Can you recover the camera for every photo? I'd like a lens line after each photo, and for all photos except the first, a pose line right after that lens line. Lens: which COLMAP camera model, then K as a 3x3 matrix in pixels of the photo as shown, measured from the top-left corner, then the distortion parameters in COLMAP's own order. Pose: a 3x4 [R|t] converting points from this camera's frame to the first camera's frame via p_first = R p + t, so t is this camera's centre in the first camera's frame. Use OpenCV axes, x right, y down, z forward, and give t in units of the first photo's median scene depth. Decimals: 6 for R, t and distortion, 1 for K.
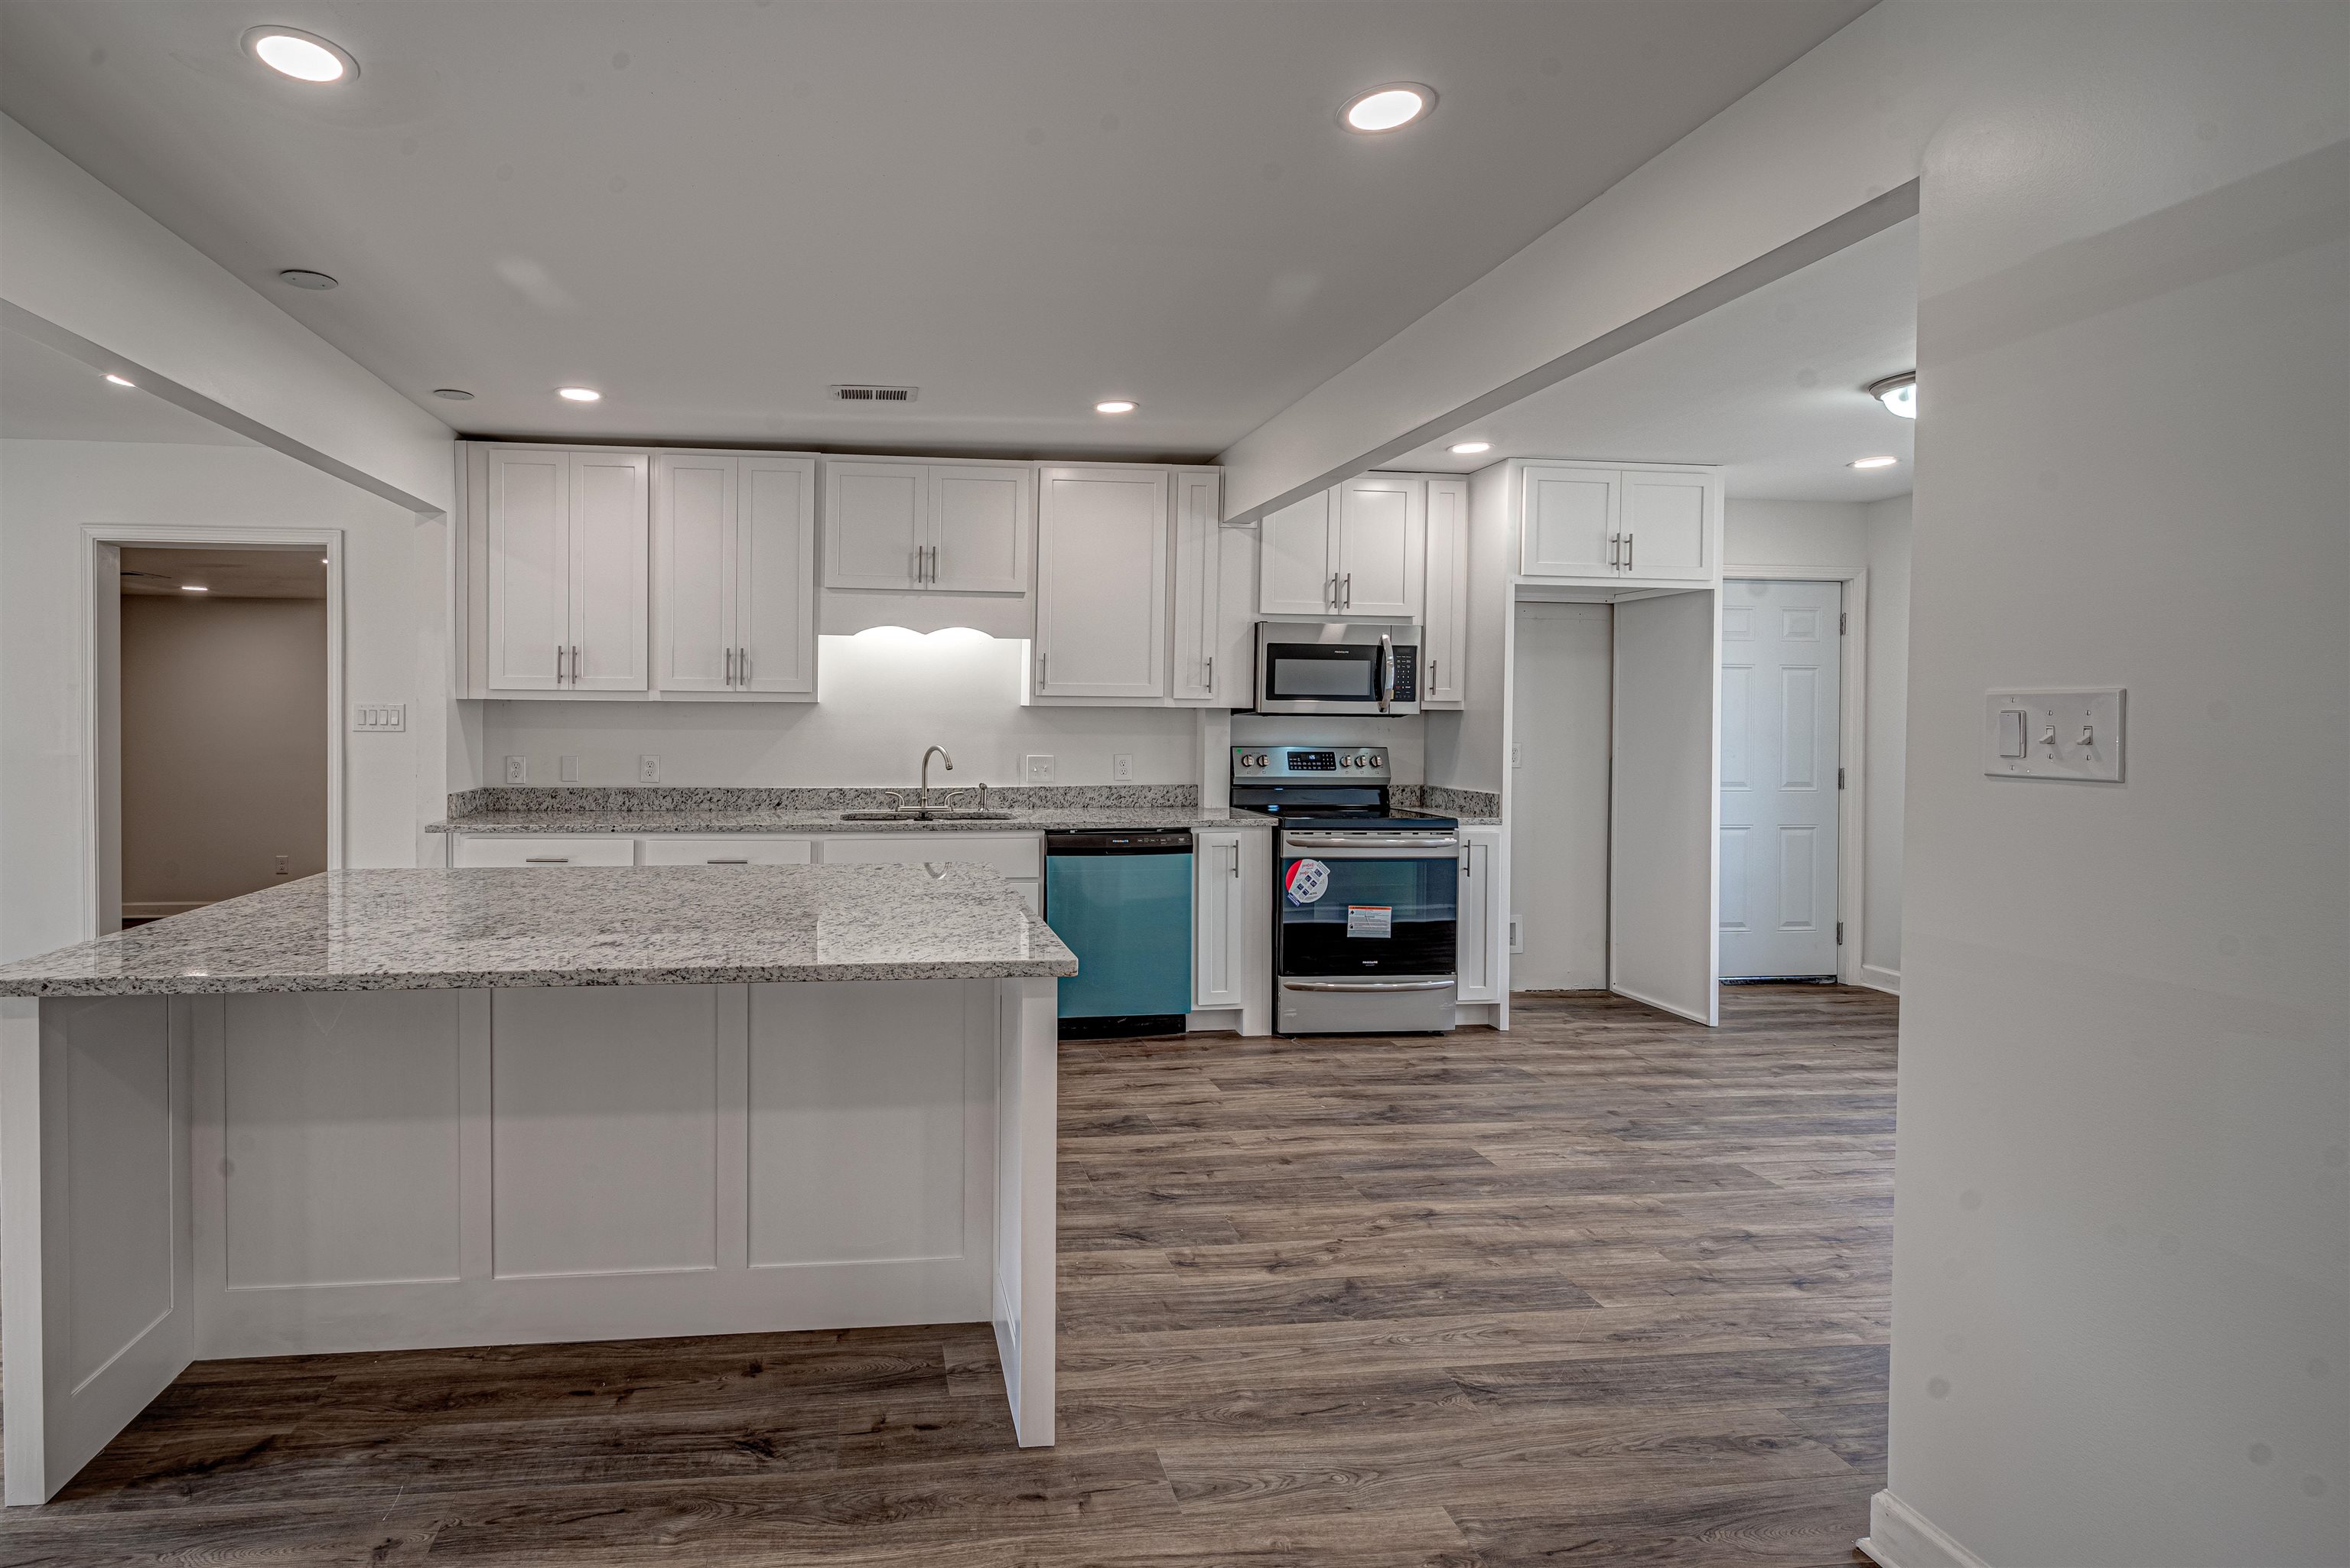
lens RADIAL K [[988.9, 0, 1178.8], [0, 988.9, 736.4], [0, 0, 1]] dist [-0.000962, -0.000031]
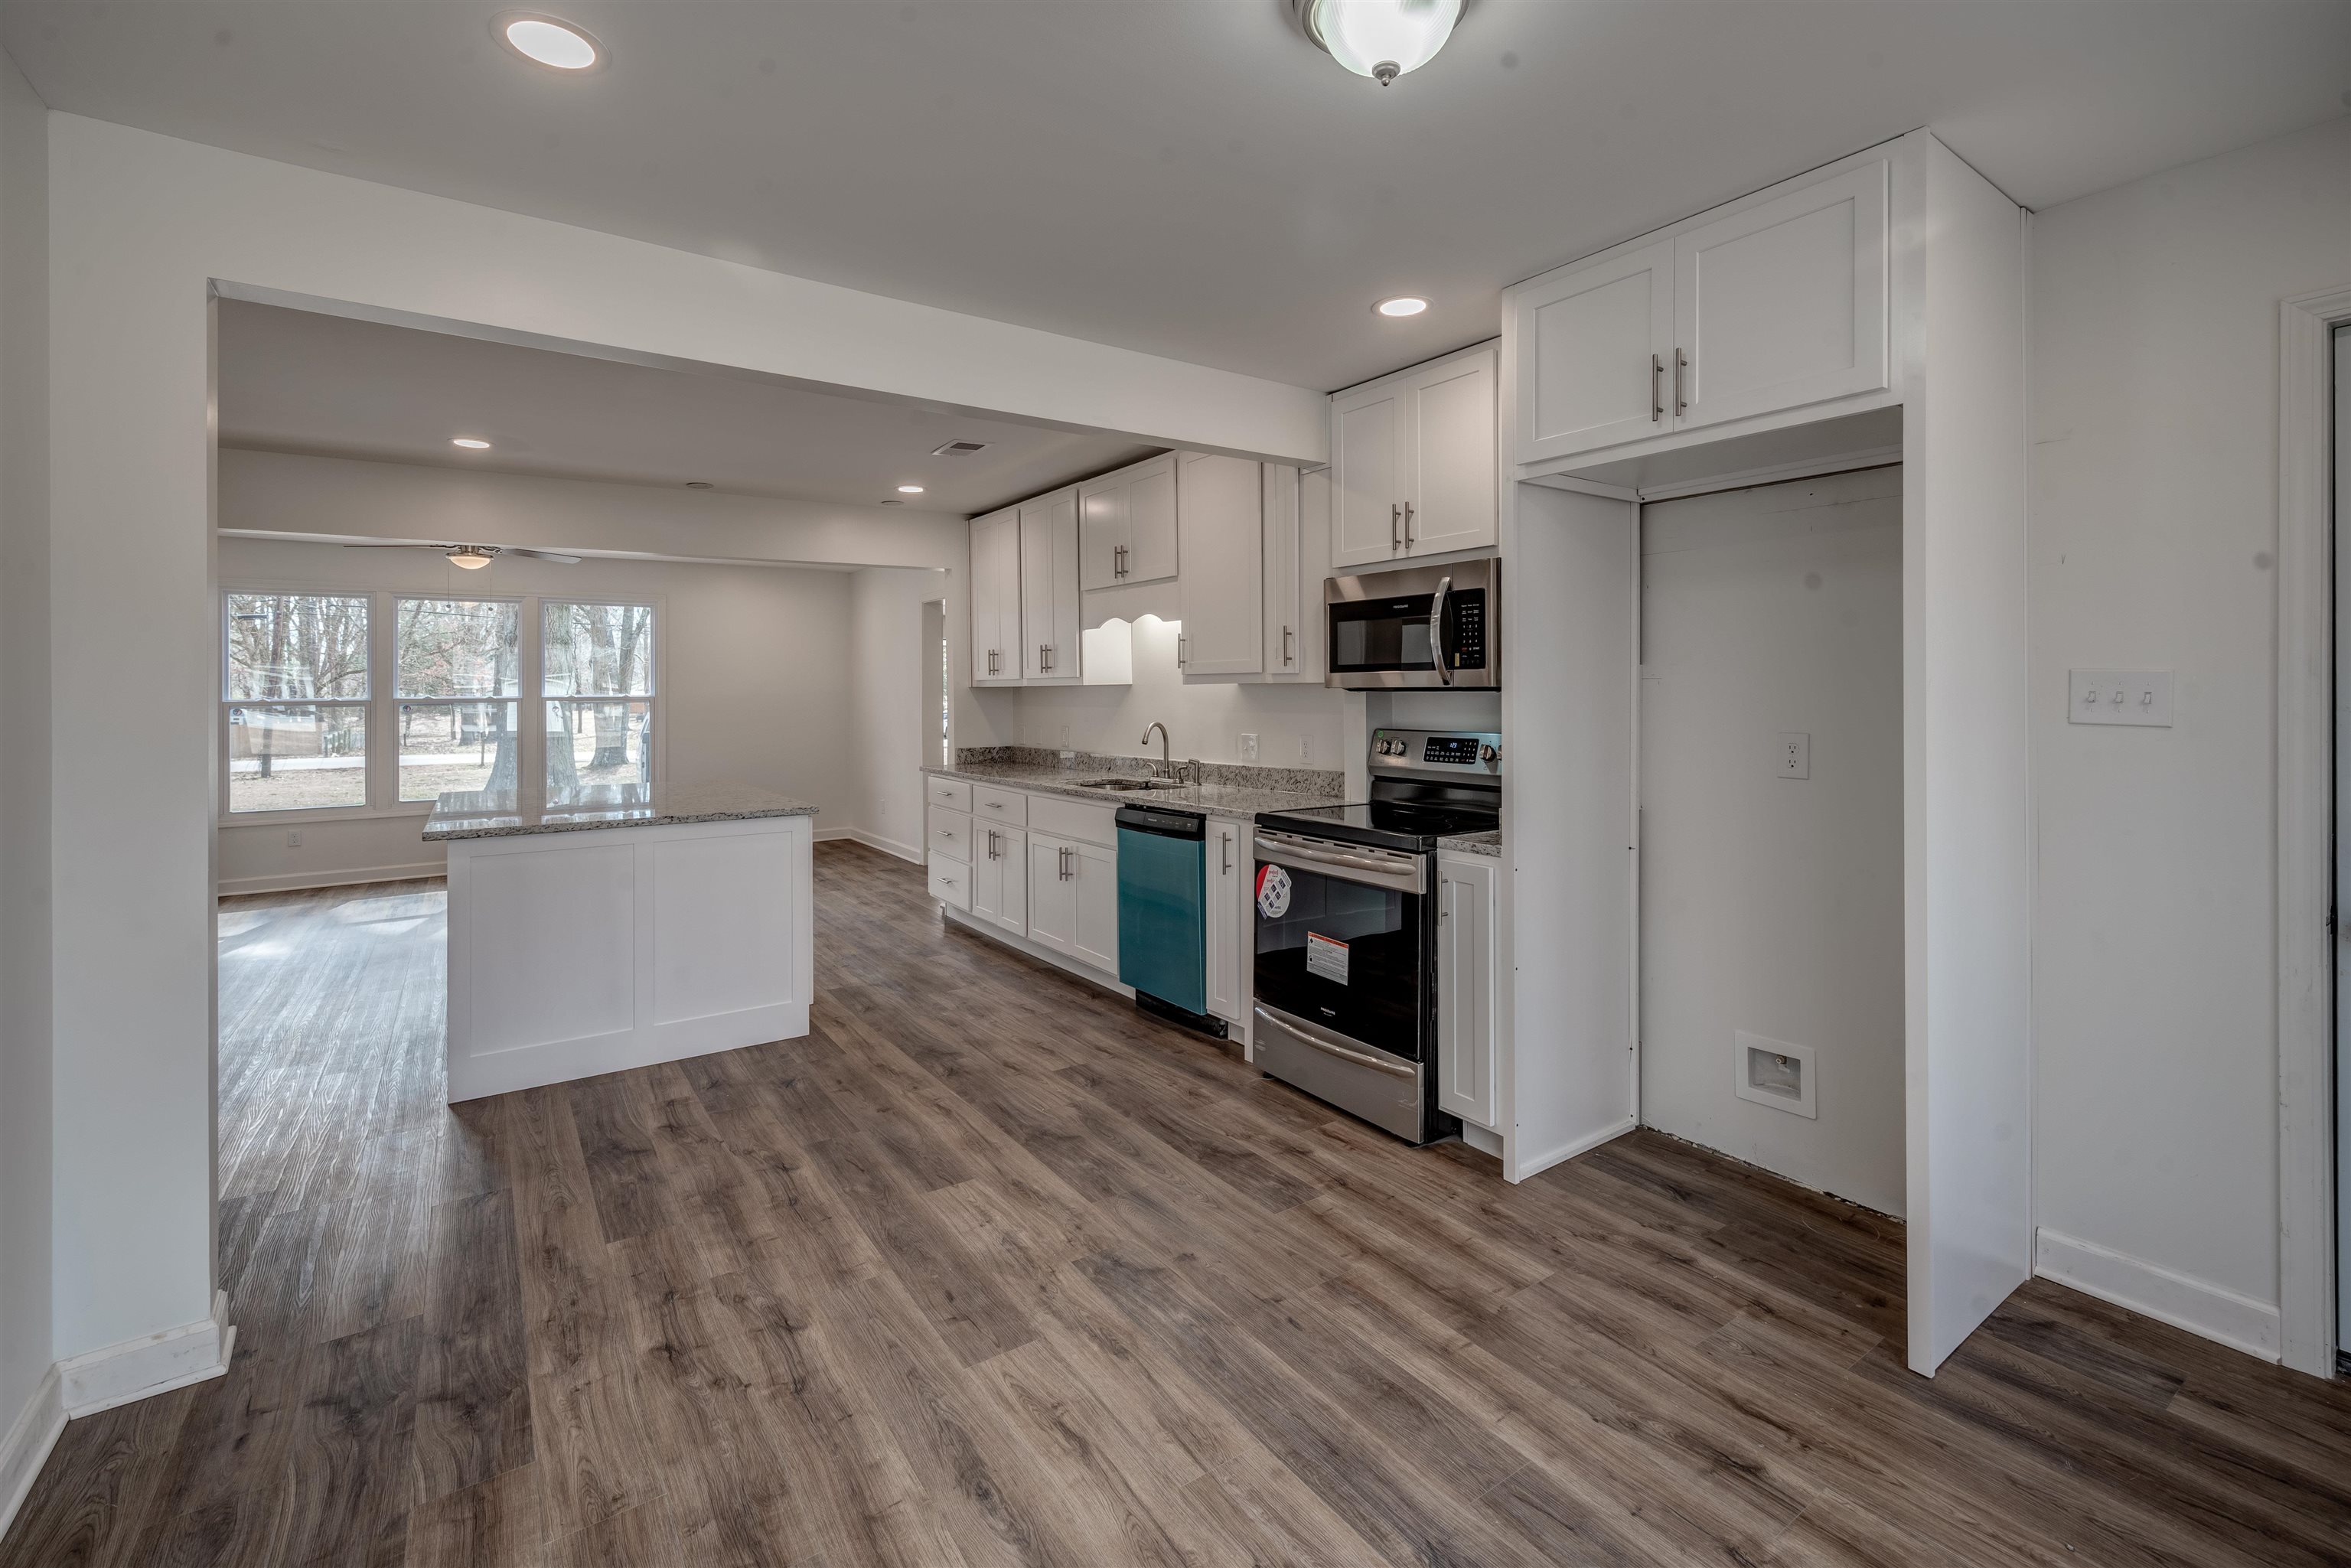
lens RADIAL K [[1079.8, 0, 1172.8], [0, 1079.8, 691.3], [0, 0, 1]] dist [0.003807, 0.000239]
pose [[0.450590, -0.011479, -0.892657, 1.058652], [-0.006943, 0.999842, -0.016361, -0.006912], [0.892704, 0.013570, 0.450439, 0.604637]]
